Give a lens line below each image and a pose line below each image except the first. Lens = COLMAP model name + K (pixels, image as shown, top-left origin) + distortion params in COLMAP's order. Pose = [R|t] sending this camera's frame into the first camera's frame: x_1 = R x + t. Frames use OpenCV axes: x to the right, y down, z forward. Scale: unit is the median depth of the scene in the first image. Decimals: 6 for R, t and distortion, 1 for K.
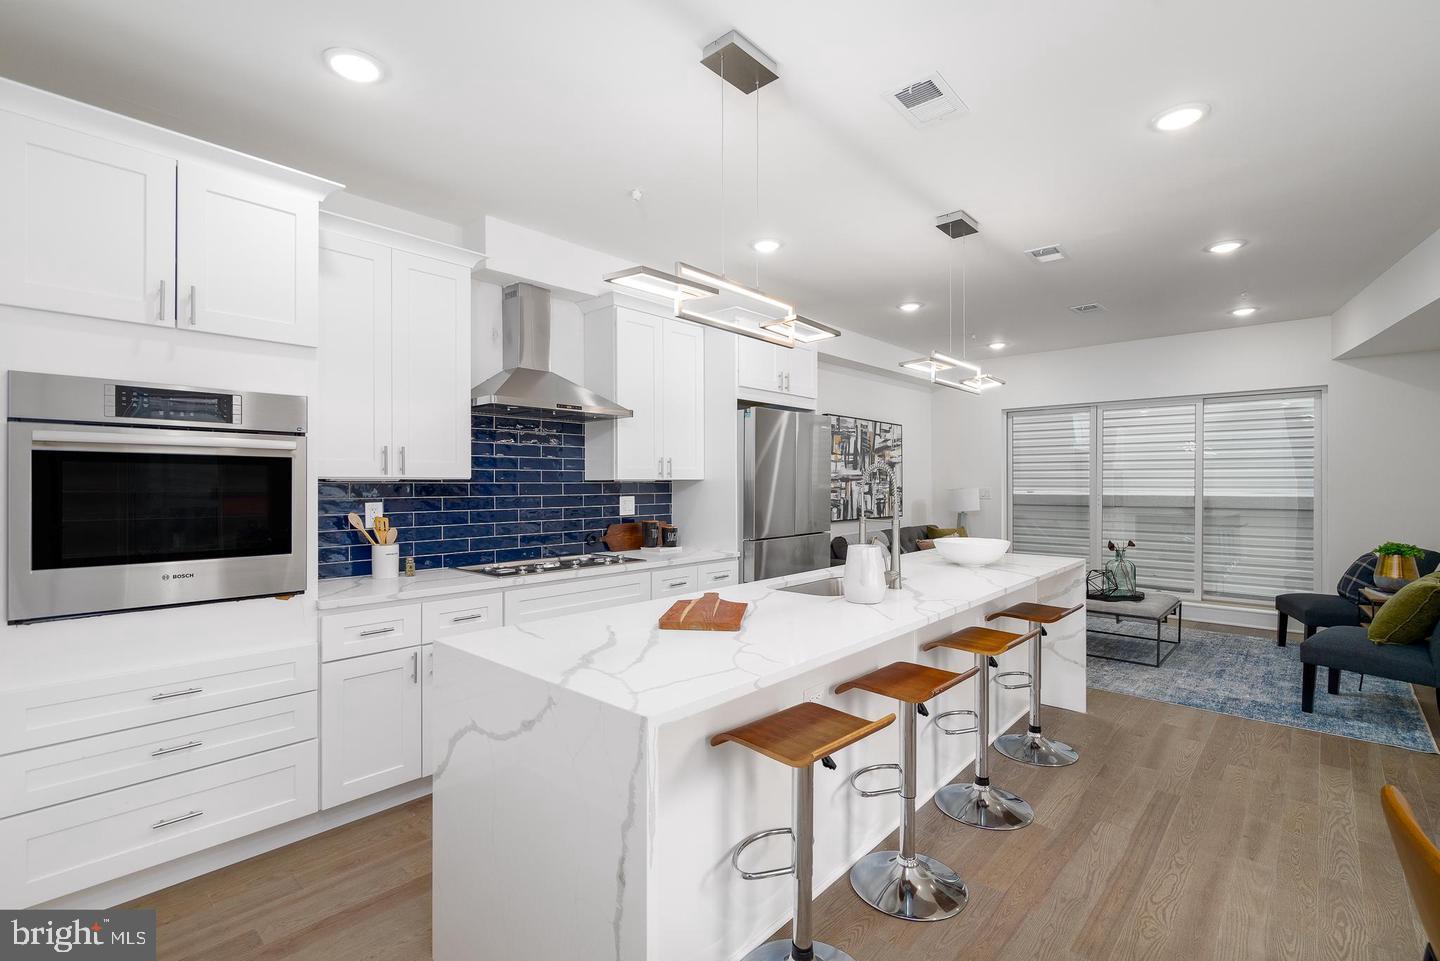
lens RADIAL K [[657.5, 0, 717.7], [0, 657.5, 487.8], [0, 0, 1]] dist [-0.003517, 0.002921]
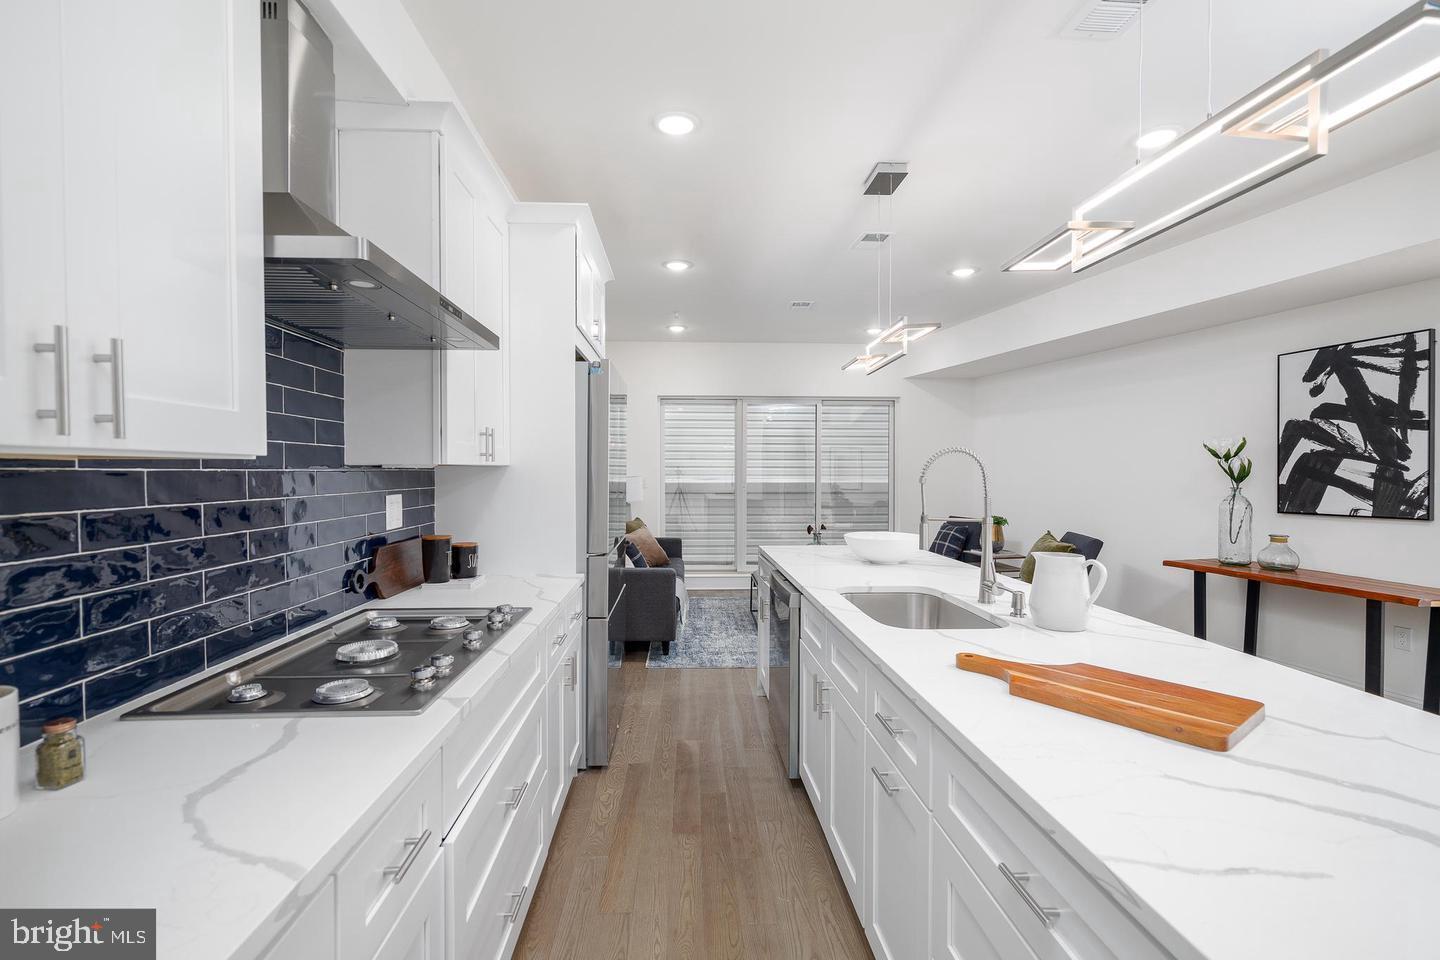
lens RADIAL K [[657.5, 0, 721.8], [0, 657.5, 487.1], [0, 0, 1]] dist [-0.003517, 0.002921]
pose [[0.707321, -0.015649, 0.706720, -0.455129], [0.004282, 0.999831, 0.017854, -0.003171], [-0.706880, -0.009603, 0.707268, 0.570578]]
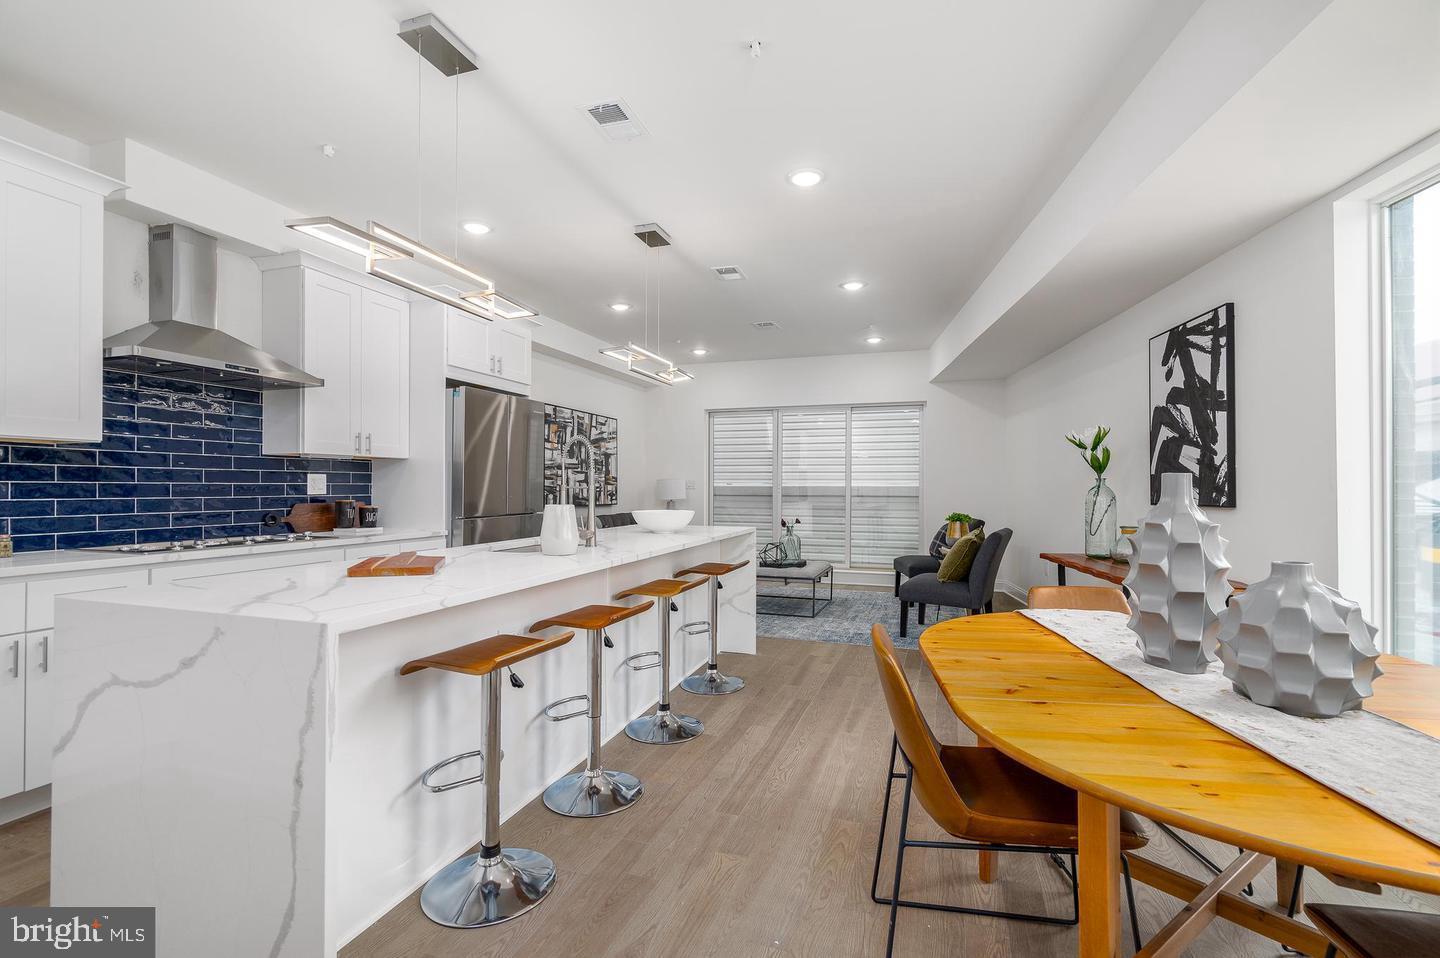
lens RADIAL K [[657.5, 0, 722.6], [0, 657.5, 484.9], [0, 0, 1]] dist [-0.003517, 0.002921]
pose [[0.916570, 0.004450, 0.399850, 0.022794], [0.000071, 0.999936, -0.011292, 0.052829], [-0.399875, 0.010378, 0.916511, -0.105261]]
